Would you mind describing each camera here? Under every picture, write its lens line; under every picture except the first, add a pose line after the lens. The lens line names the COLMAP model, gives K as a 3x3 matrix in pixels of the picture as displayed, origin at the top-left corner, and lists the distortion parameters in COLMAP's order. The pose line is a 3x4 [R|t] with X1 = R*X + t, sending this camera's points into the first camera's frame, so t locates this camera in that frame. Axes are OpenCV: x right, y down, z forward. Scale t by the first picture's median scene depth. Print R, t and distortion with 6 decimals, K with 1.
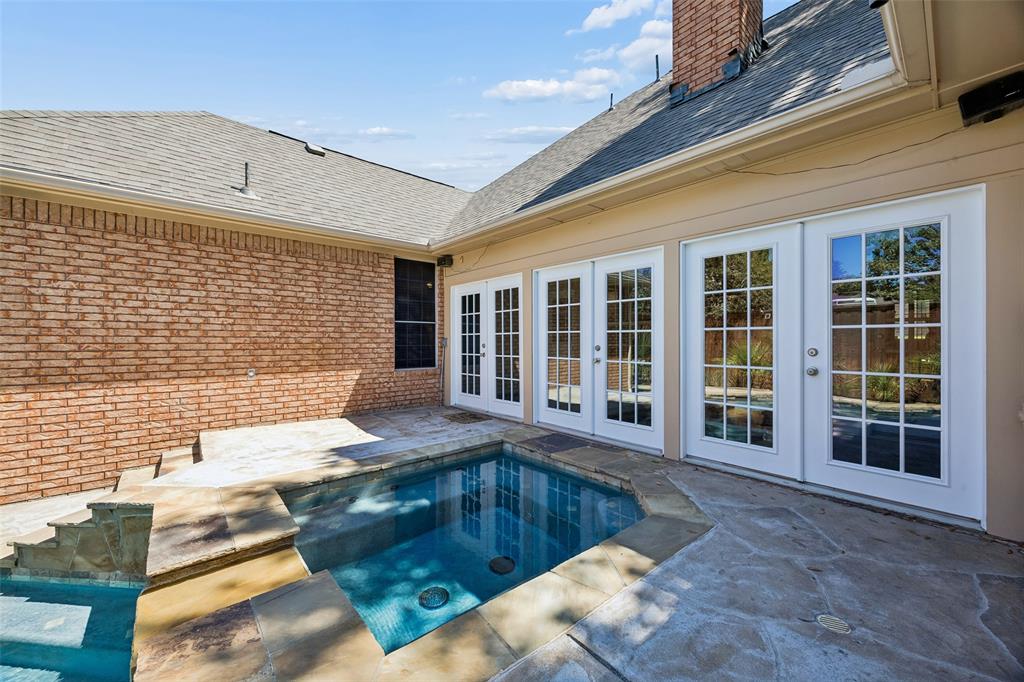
lens RADIAL K [[402.3, 0, 516.4], [0, 402.3, 339.3], [0, 0, 1]] dist [0.005732, -0.000647]
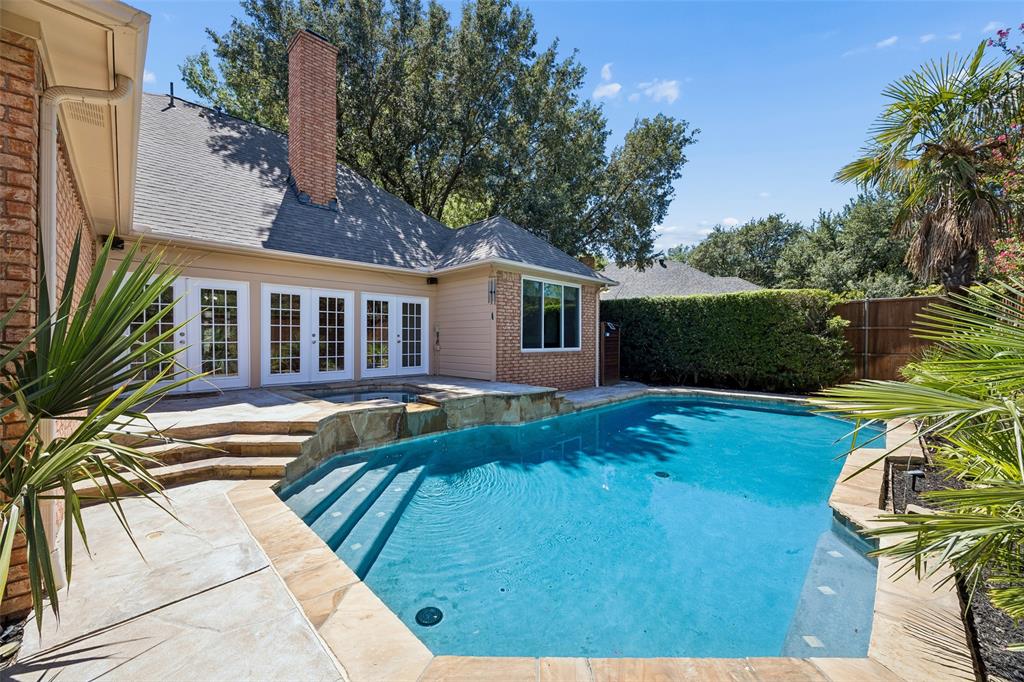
lens RADIAL K [[402.3, 0, 515.8], [0, 402.3, 339.6], [0, 0, 1]] dist [0.005732, -0.000647]
pose [[-0.072002, 0.003875, 0.997397, -1.304609], [0.001266, 0.999992, -0.003794, 0.038905], [-0.997404, 0.000990, -0.072006, 0.142184]]
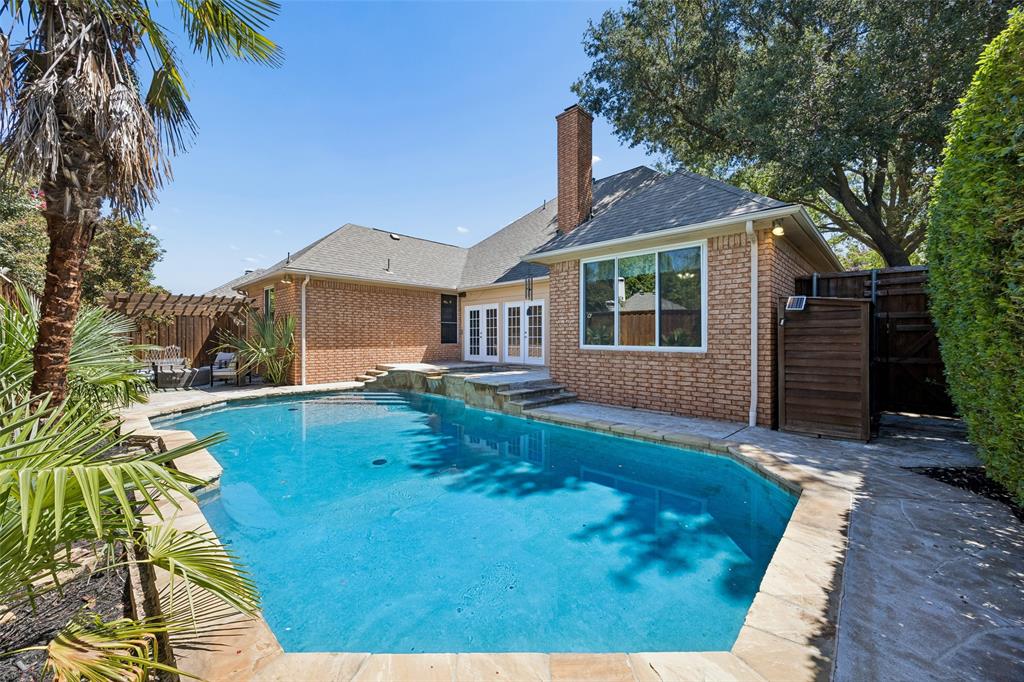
lens RADIAL K [[402.3, 0, 507.7], [0, 402.3, 342.2], [0, 0, 1]] dist [0.005732, -0.000647]
pose [[0.998378, 0.001593, 0.056910, -0.061966], [-0.002146, 0.999951, 0.009671, 0.046785], [-0.056892, -0.009777, 0.998332, -1.347742]]
